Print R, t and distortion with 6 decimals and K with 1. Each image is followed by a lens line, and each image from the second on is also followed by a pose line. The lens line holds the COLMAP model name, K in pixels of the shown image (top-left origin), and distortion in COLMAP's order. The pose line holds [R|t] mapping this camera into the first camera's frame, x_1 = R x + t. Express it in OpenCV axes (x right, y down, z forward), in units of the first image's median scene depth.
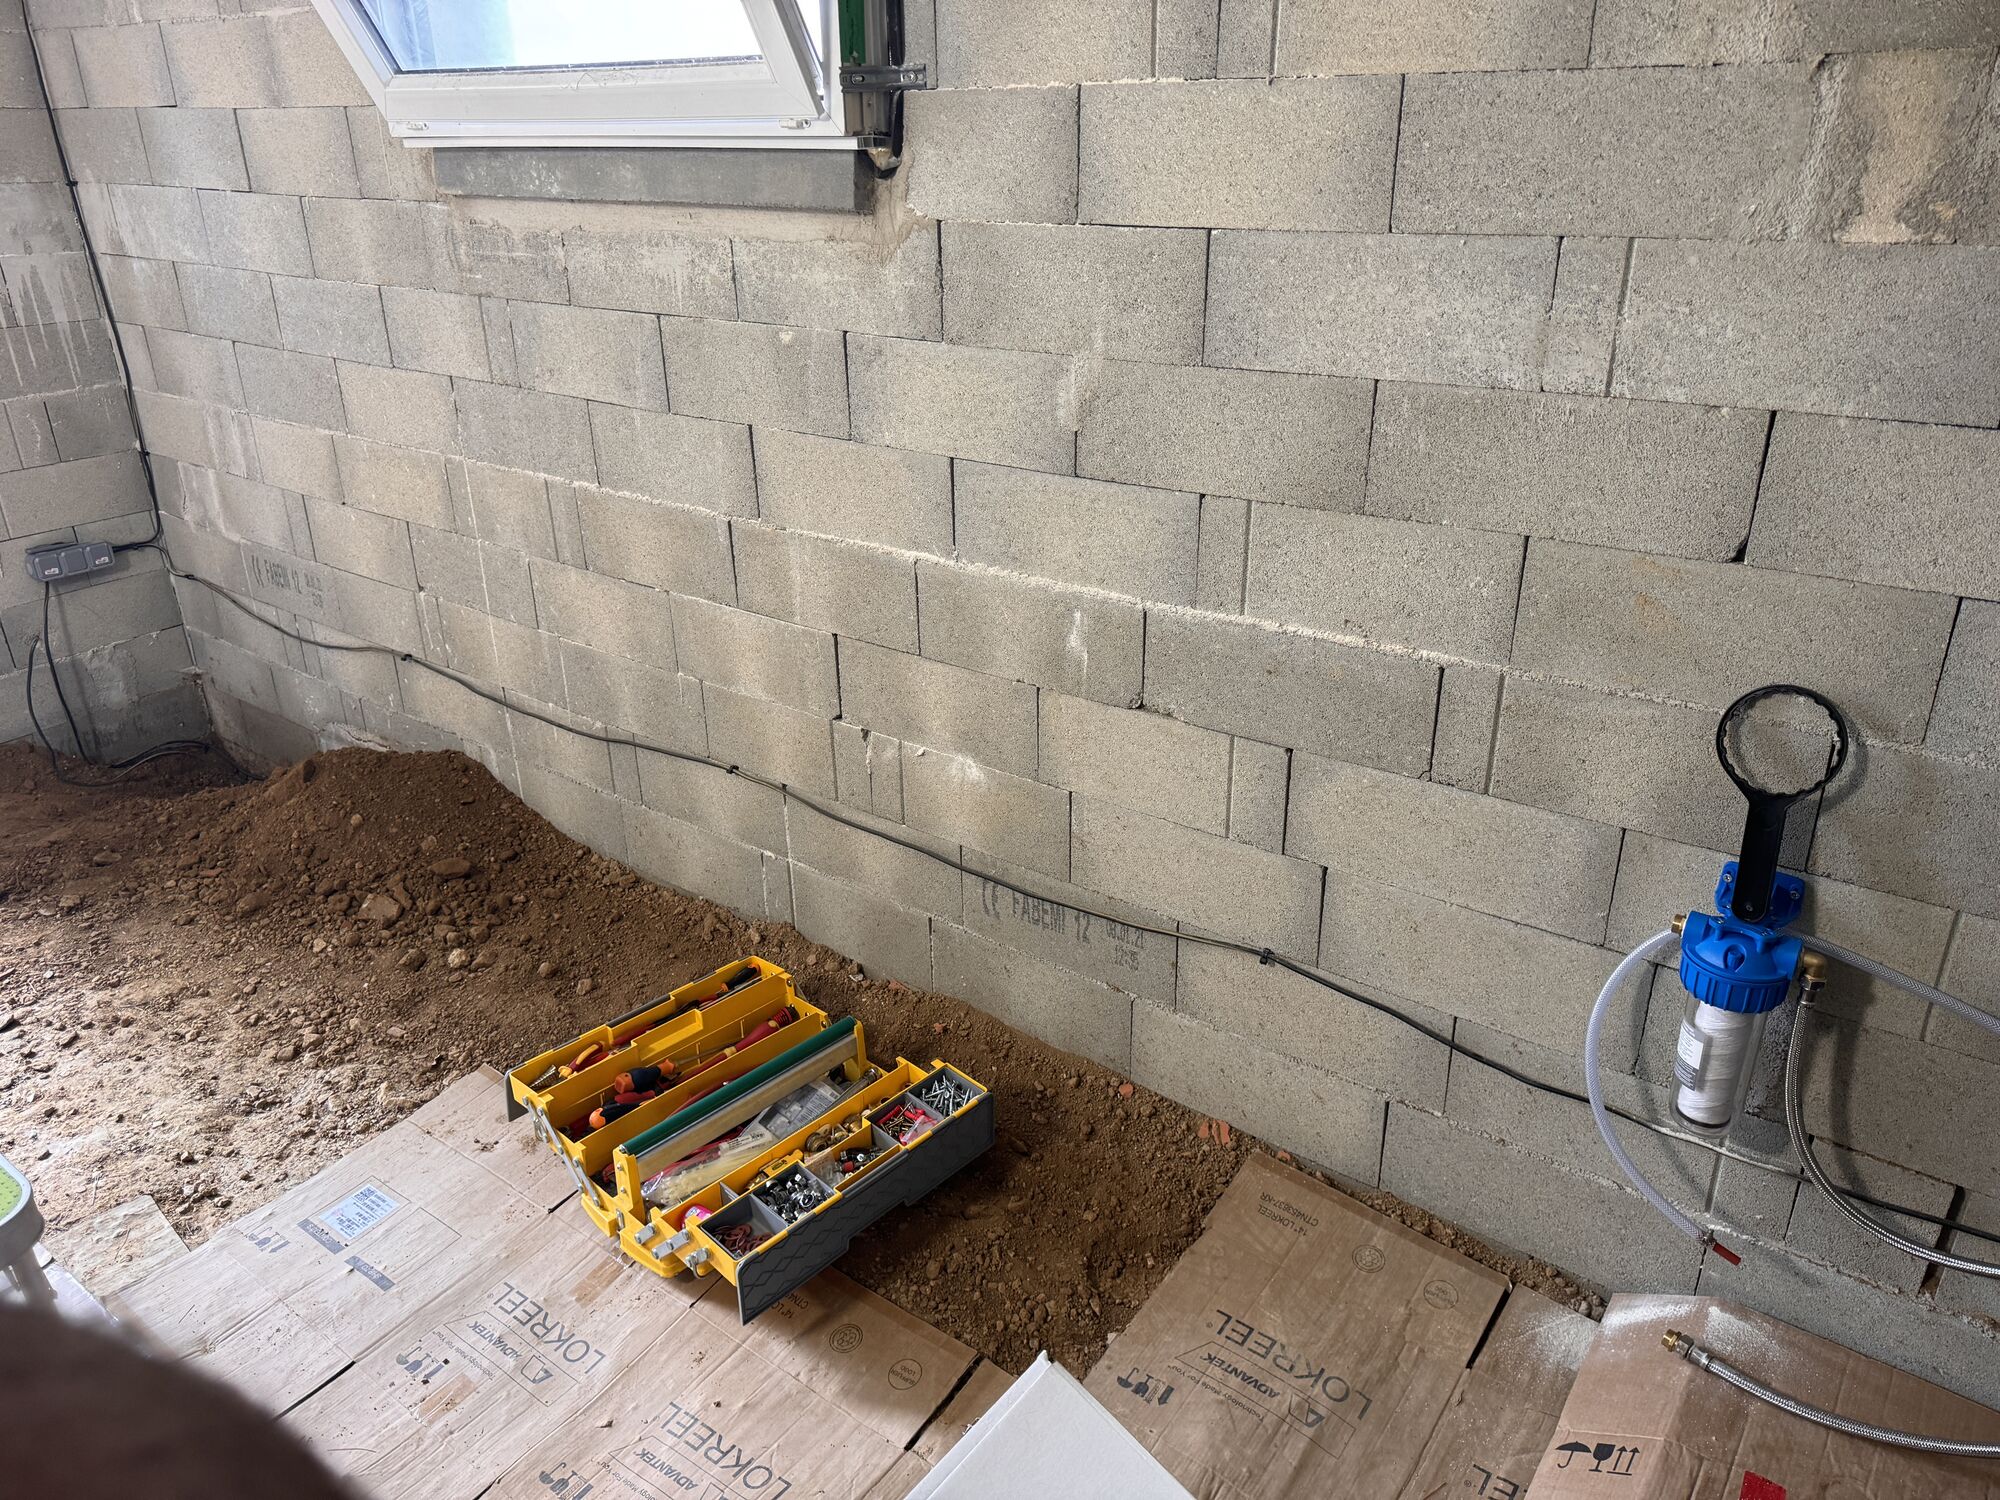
lens RADIAL K [[1410.7, 0, 959.8], [0, 1410.7, 790.9], [0, 0, 1]] dist [-0.001156, -0.006309]
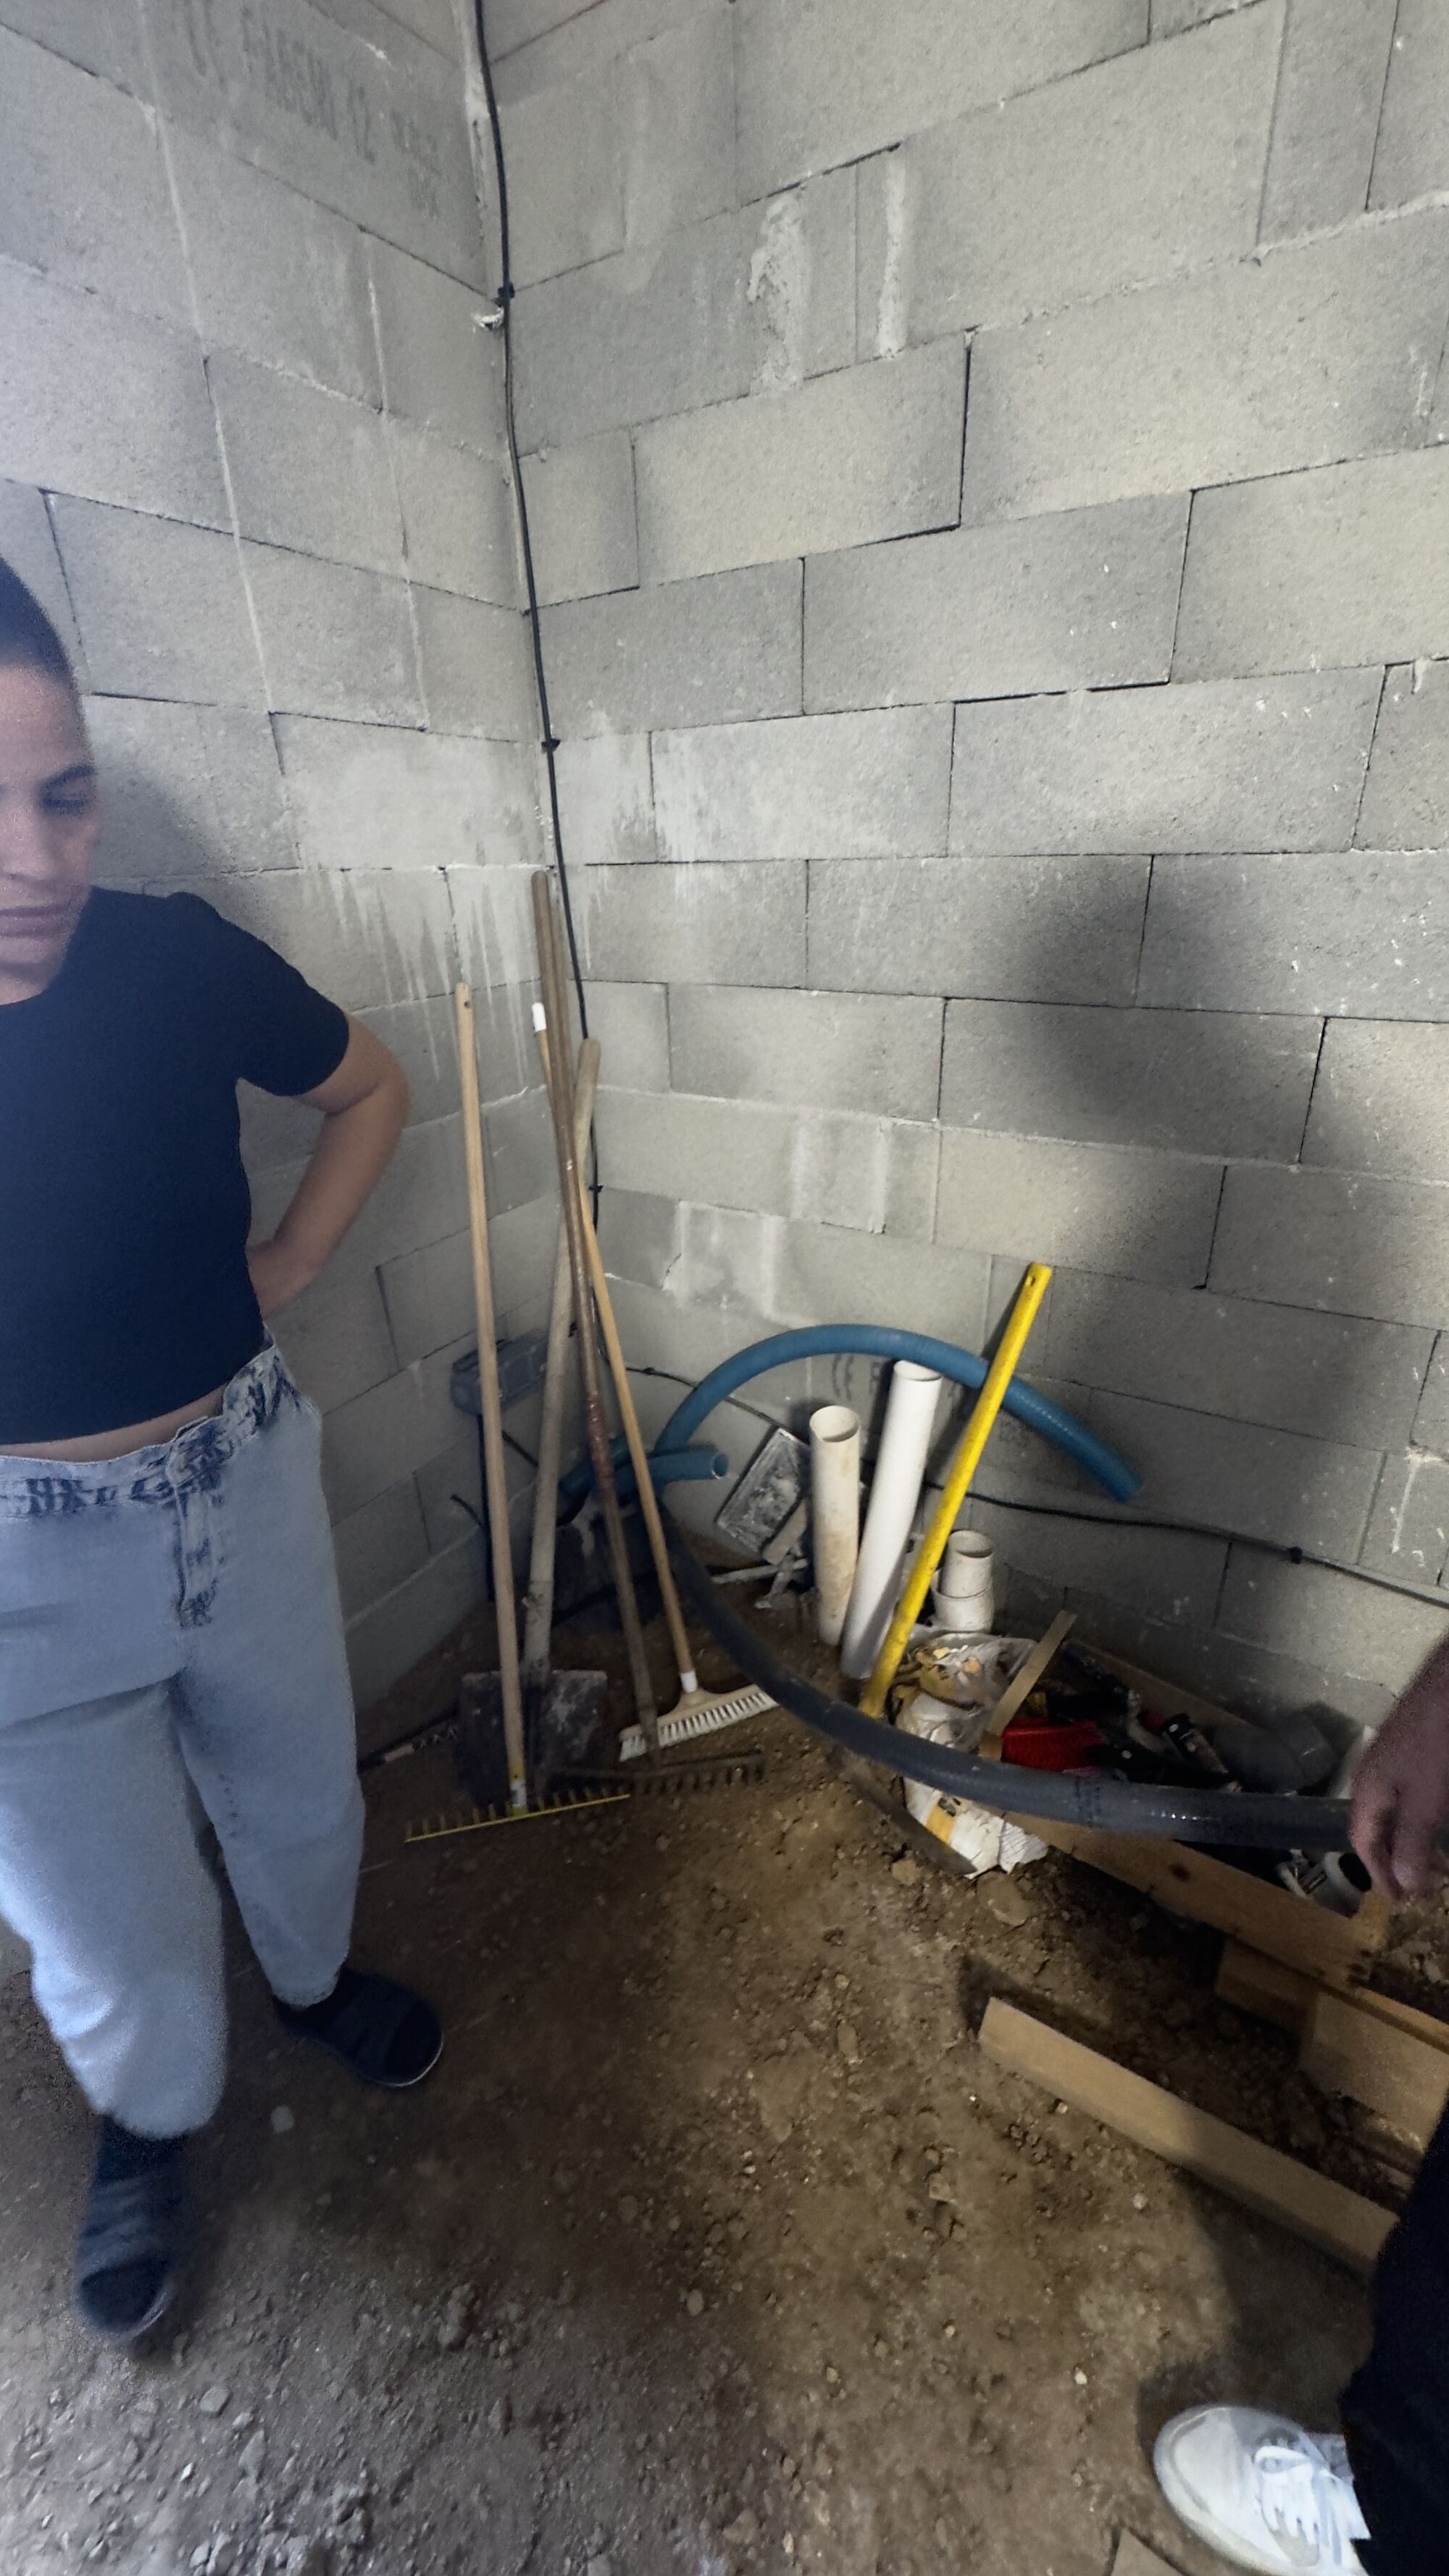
lens RADIAL K [[1025.0, 0, 724.3], [0, 1025.0, 1289.5], [0, 0, 1]] dist [-0.001258, -0.000351]
pose [[0.995536, -0.061525, 0.071578, -0.617996], [0.064522, 0.997101, -0.040332, -0.190852], [-0.068889, 0.044770, 0.996619, 0.599066]]
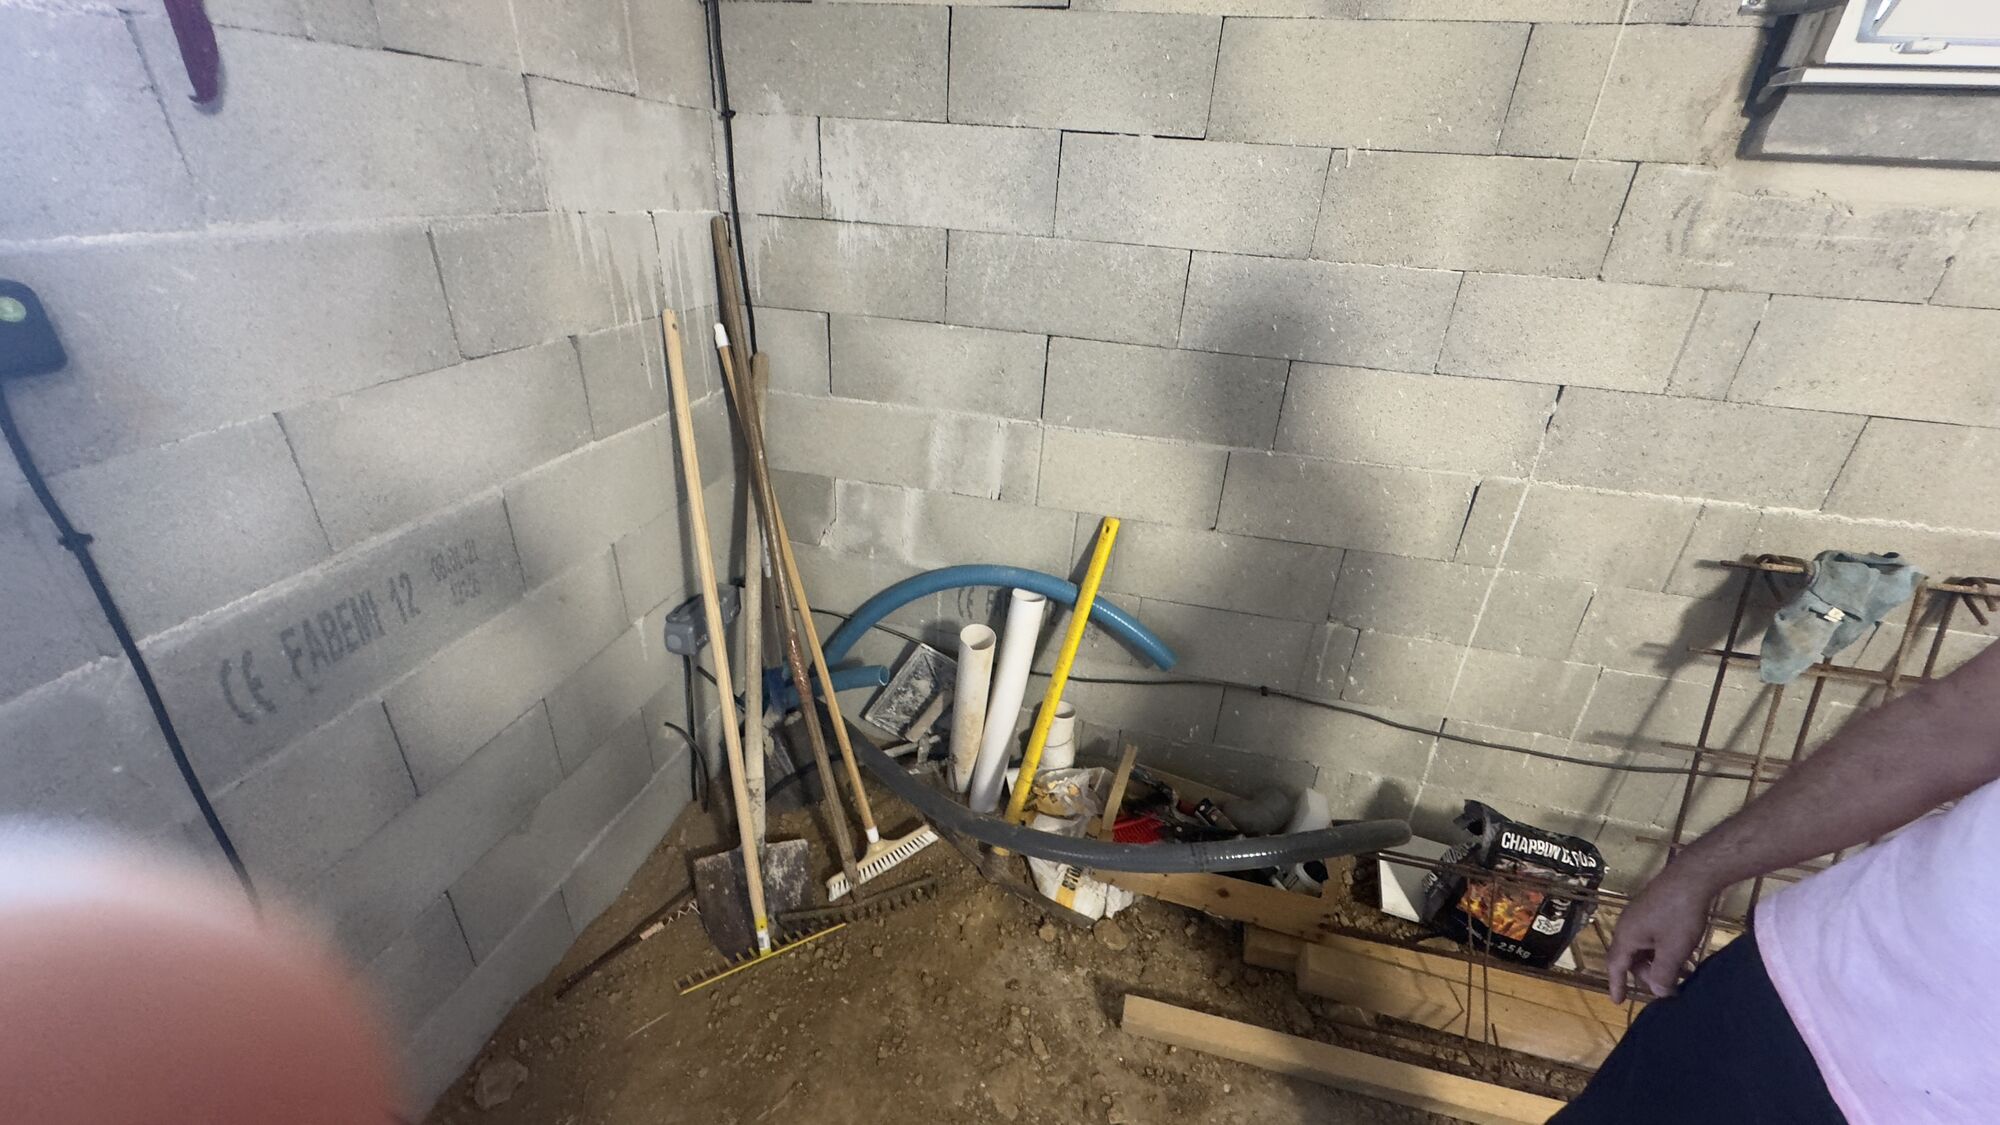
lens RADIAL K [[795.8, 0, 999.7], [0, 795.8, 567.2], [0, 0, 1]] dist [-0.001258, -0.000351]
pose [[0.912625, -0.129614, 0.387707, -0.707683], [0.122387, 0.991533, 0.043393, -0.208323], [-0.390048, 0.007848, 0.920761, 0.588594]]
